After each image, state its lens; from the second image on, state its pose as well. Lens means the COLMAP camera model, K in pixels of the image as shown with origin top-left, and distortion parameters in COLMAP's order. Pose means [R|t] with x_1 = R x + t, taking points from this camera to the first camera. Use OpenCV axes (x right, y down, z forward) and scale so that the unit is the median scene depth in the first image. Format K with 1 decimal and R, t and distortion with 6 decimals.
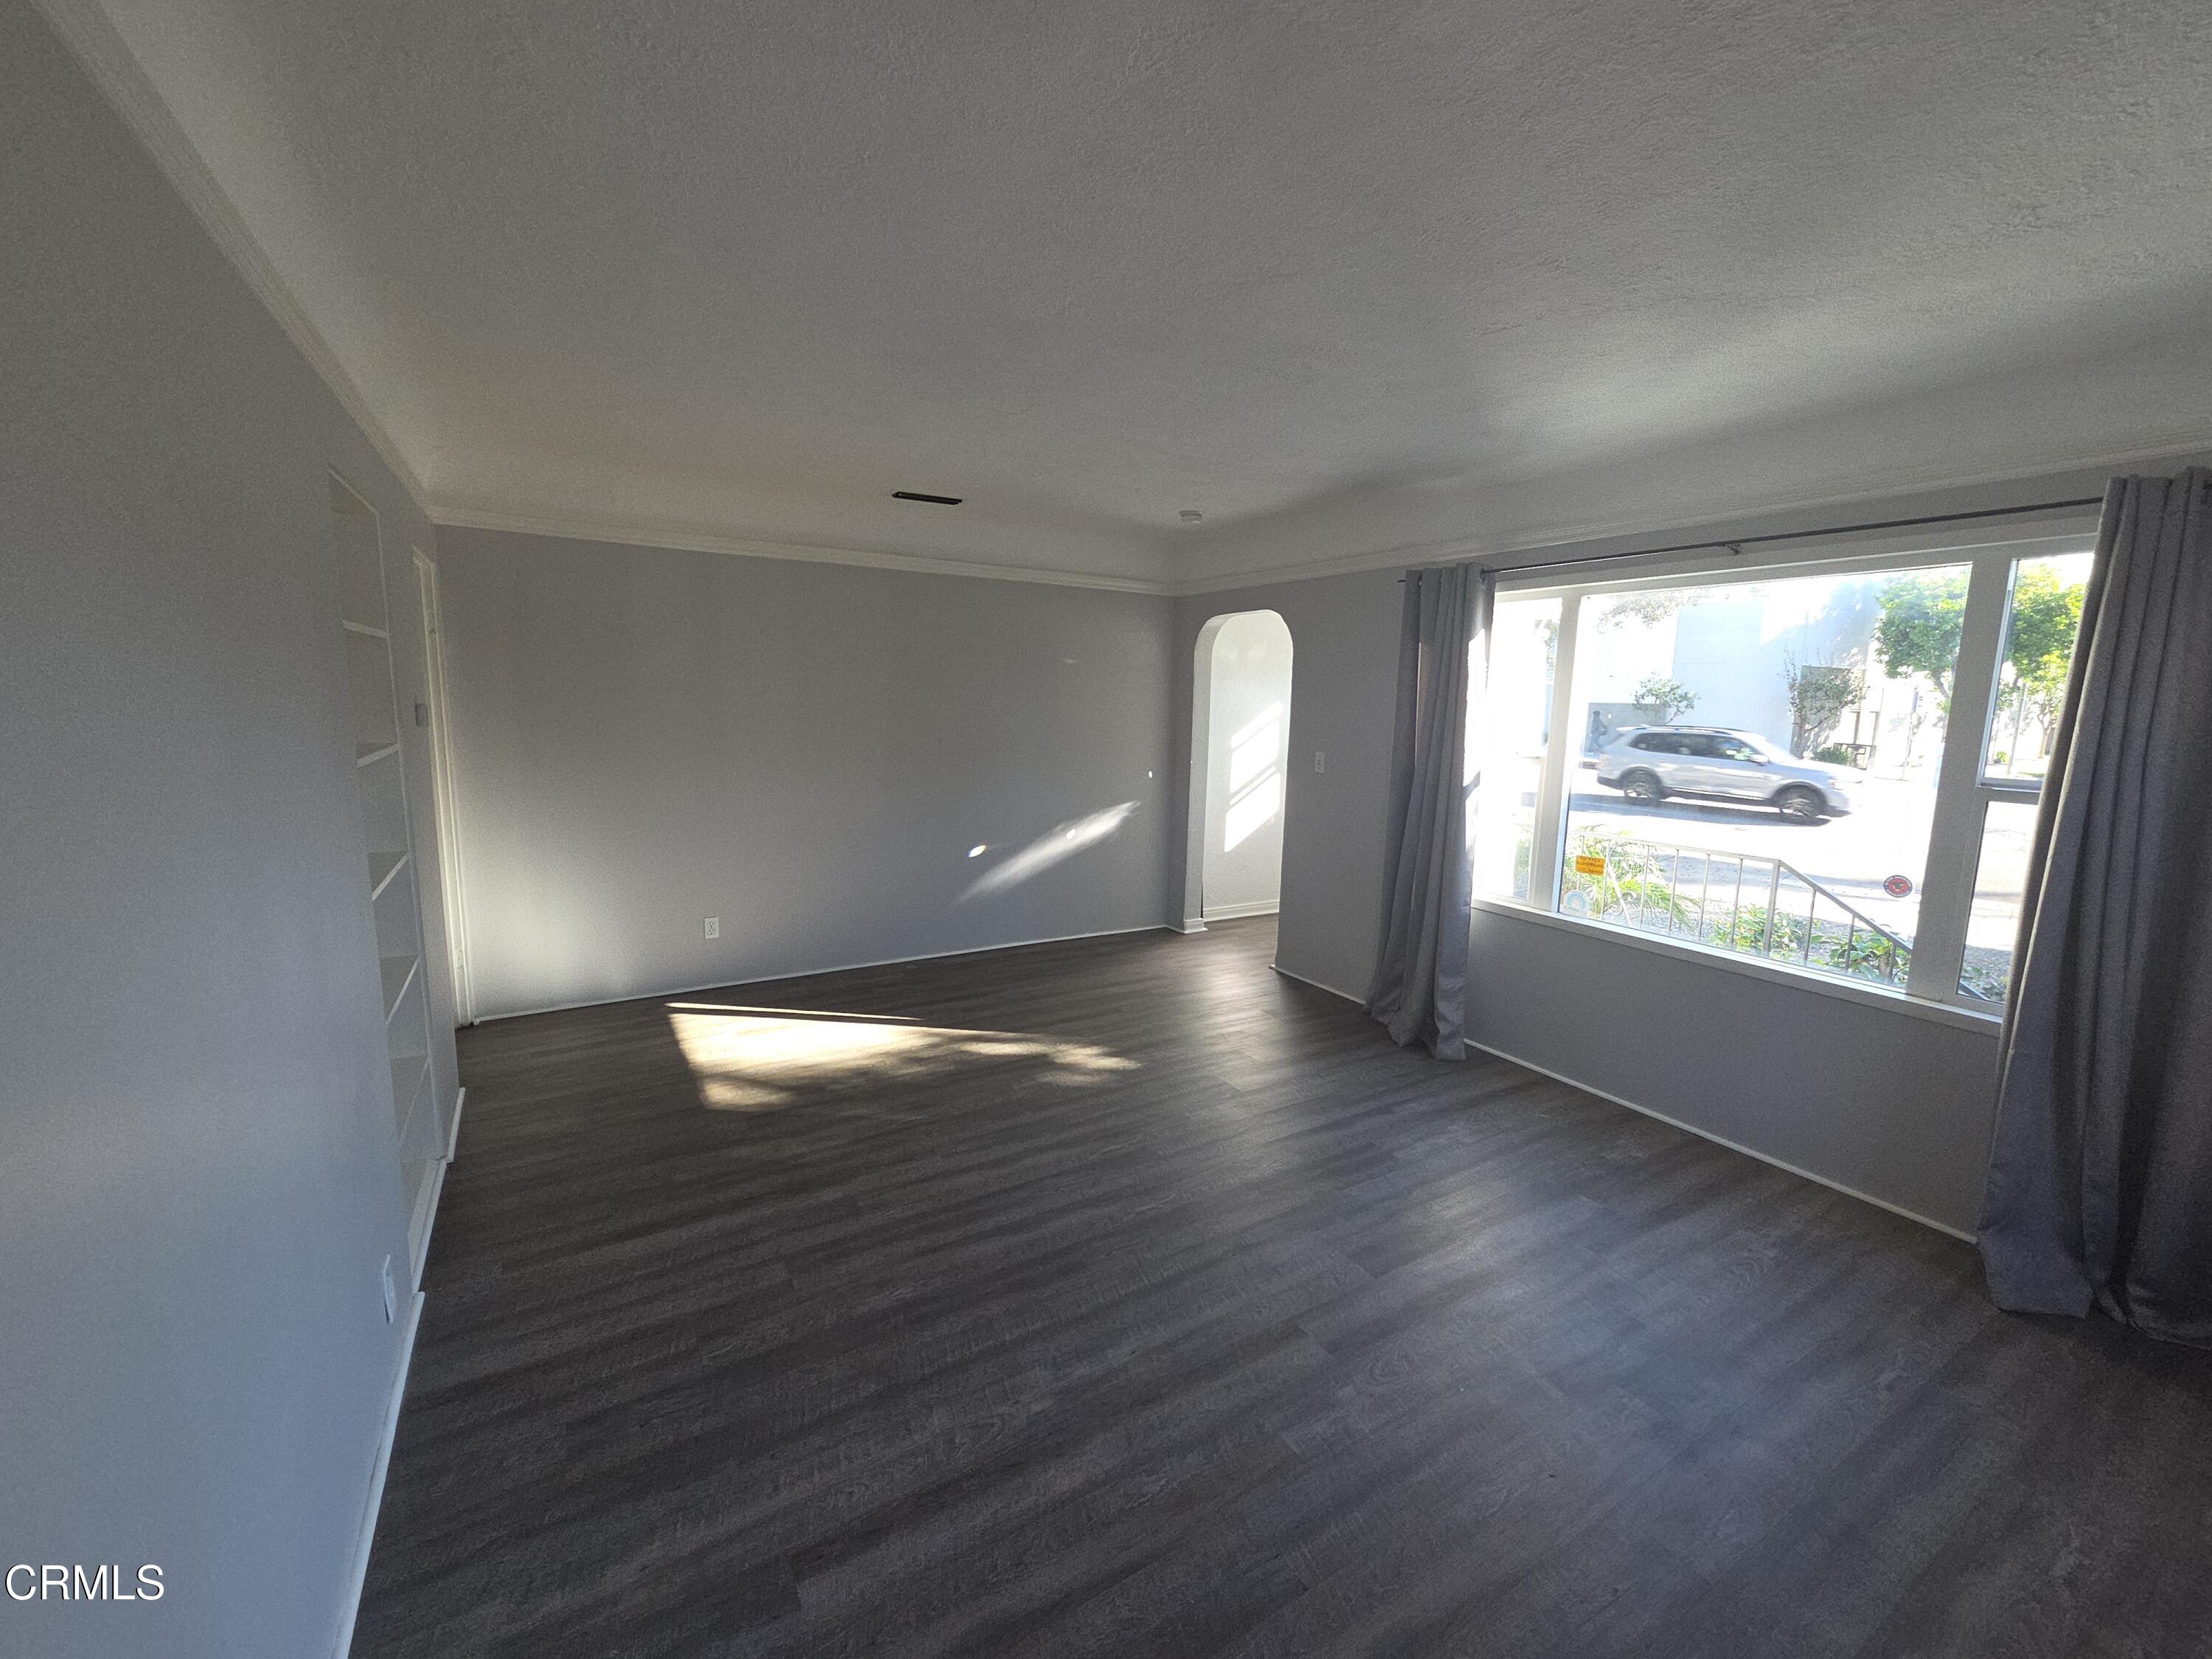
lens RADIAL K [[905.4, 0, 1111.1], [0, 905.4, 832.0], [0, 0, 1]] dist [0.001240, -0.000006]
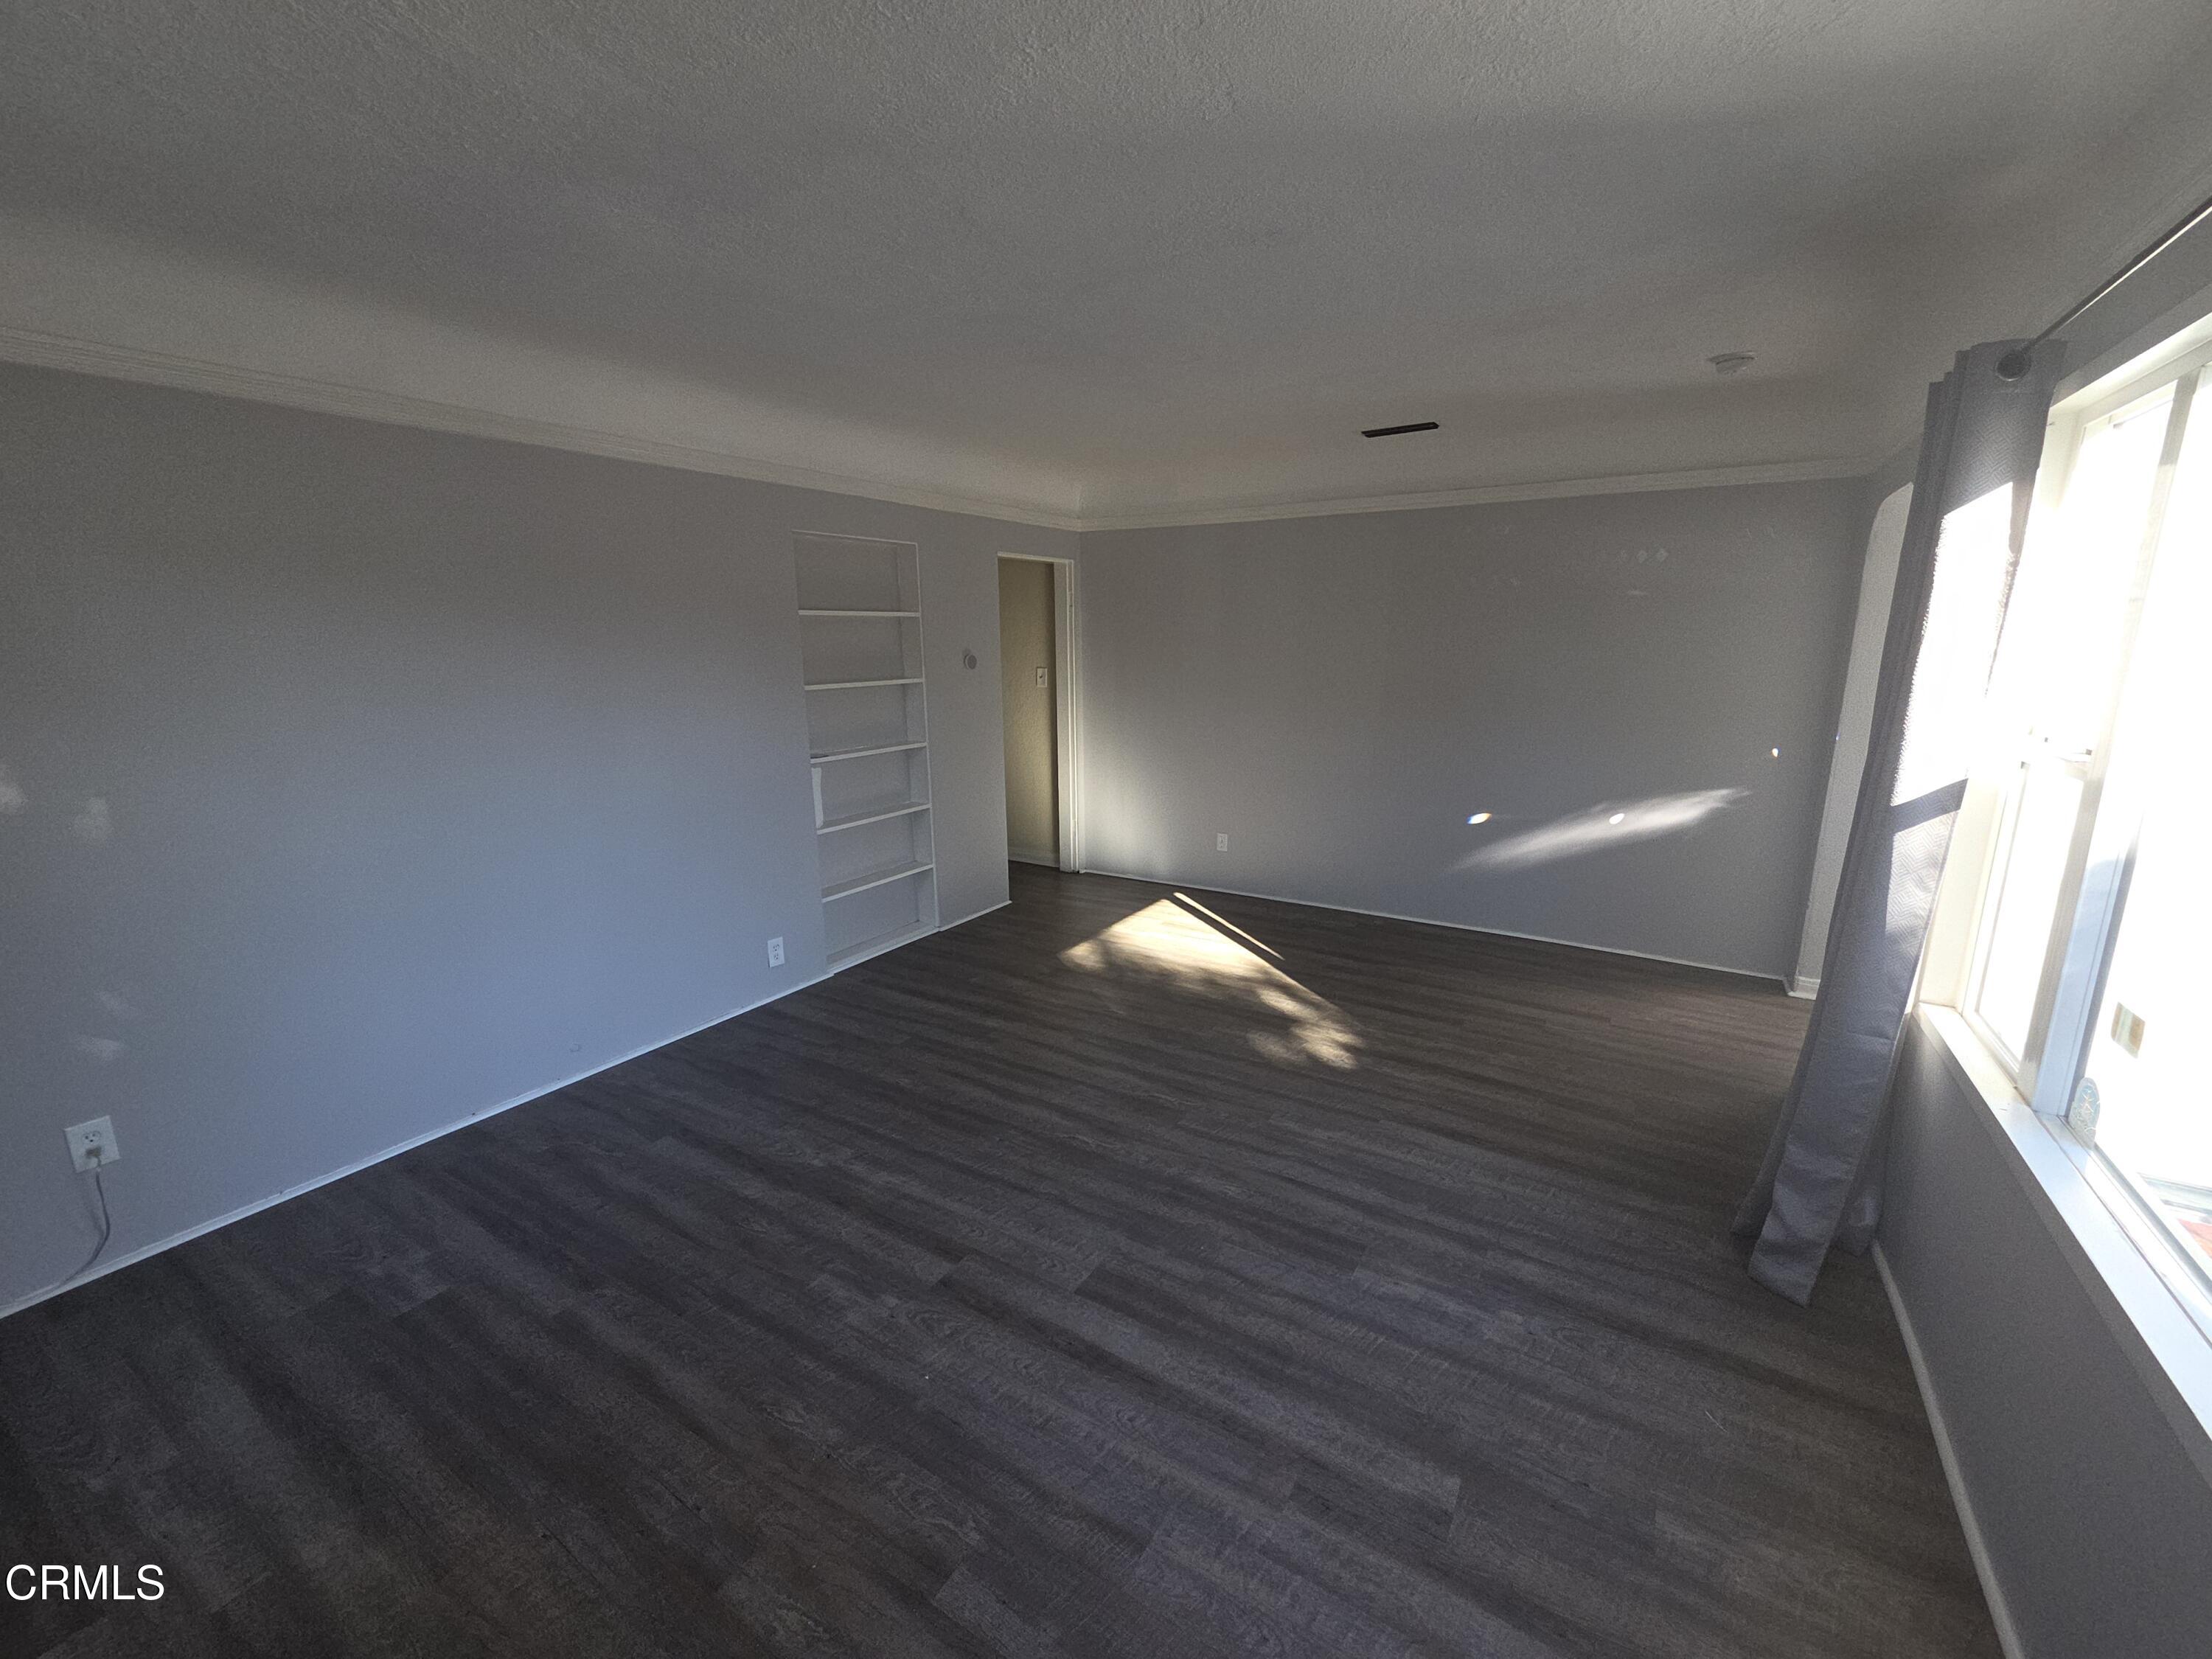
lens RADIAL K [[905.4, 0, 1111.1], [0, 905.4, 832.0], [0, 0, 1]] dist [0.001240, -0.000006]
pose [[0.449815, 0.166385, -0.877487, 0.647529], [-0.116731, 0.985018, 0.126936, -0.049874], [0.885461, 0.045332, 0.462498, 0.375313]]
